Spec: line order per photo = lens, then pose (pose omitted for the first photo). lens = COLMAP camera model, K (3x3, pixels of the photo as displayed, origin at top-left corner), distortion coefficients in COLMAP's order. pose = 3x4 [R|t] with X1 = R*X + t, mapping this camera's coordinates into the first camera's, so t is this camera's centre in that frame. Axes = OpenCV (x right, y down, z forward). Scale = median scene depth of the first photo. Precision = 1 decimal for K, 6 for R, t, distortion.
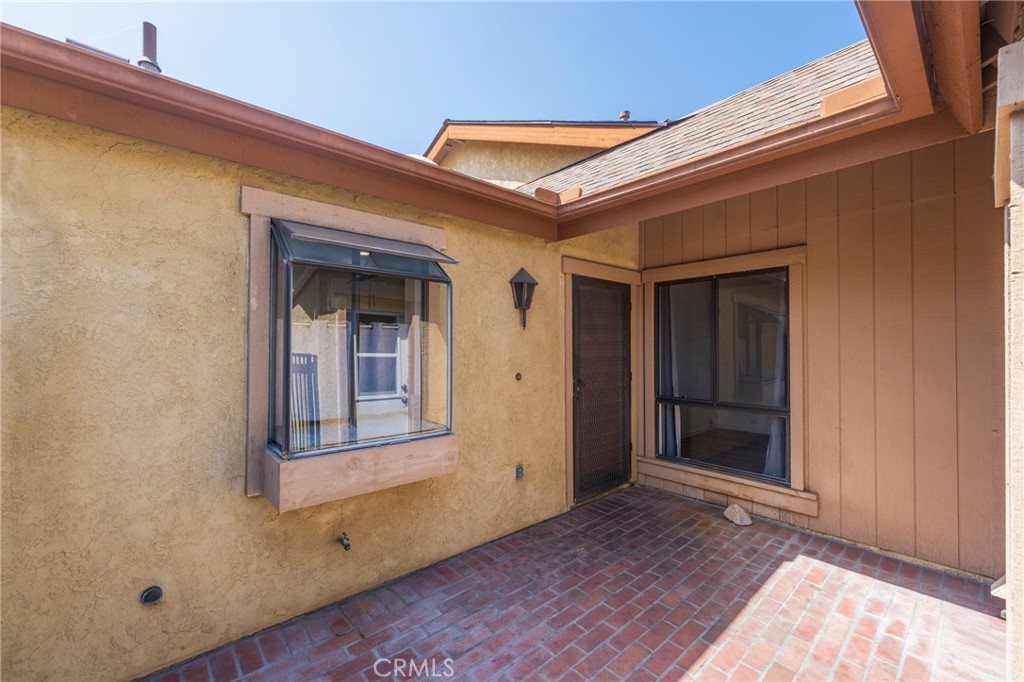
lens RADIAL K [[416.7, 0, 516.3], [0, 416.7, 338.4], [0, 0, 1]] dist [-0.000652, -0.000360]
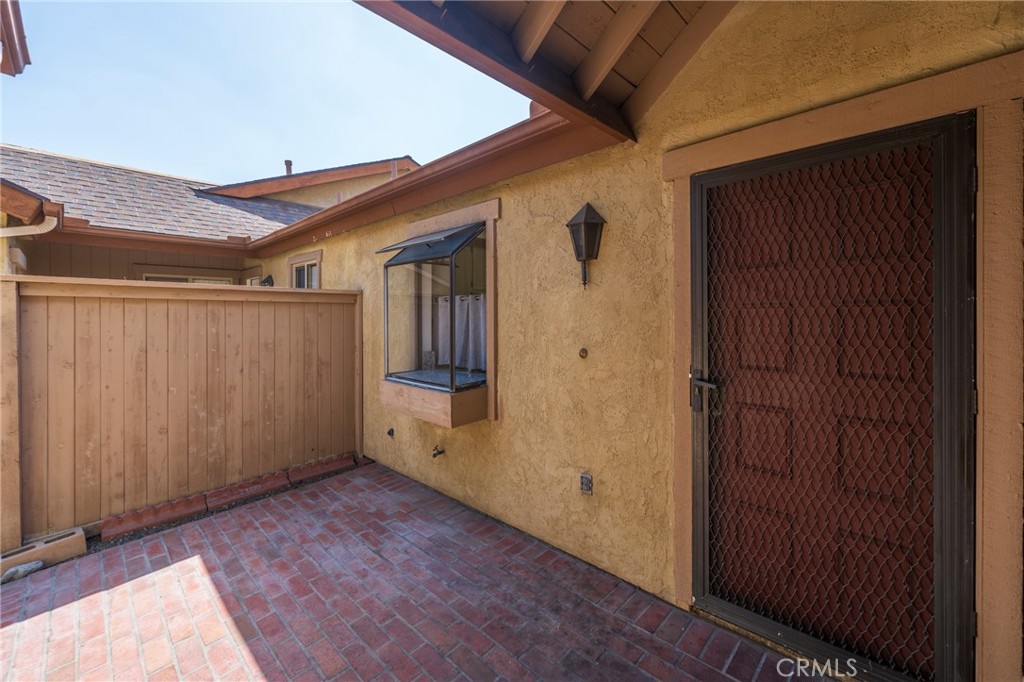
lens RADIAL K [[424.9, 0, 509.4], [0, 424.9, 314.3], [0, 0, 1]] dist [-0.000299, -0.000220]
pose [[0.073179, -0.004768, -0.997307, 0.773265], [0.026589, 0.999642, -0.002828, 0.022627], [0.996964, -0.026310, 0.073280, 0.850640]]
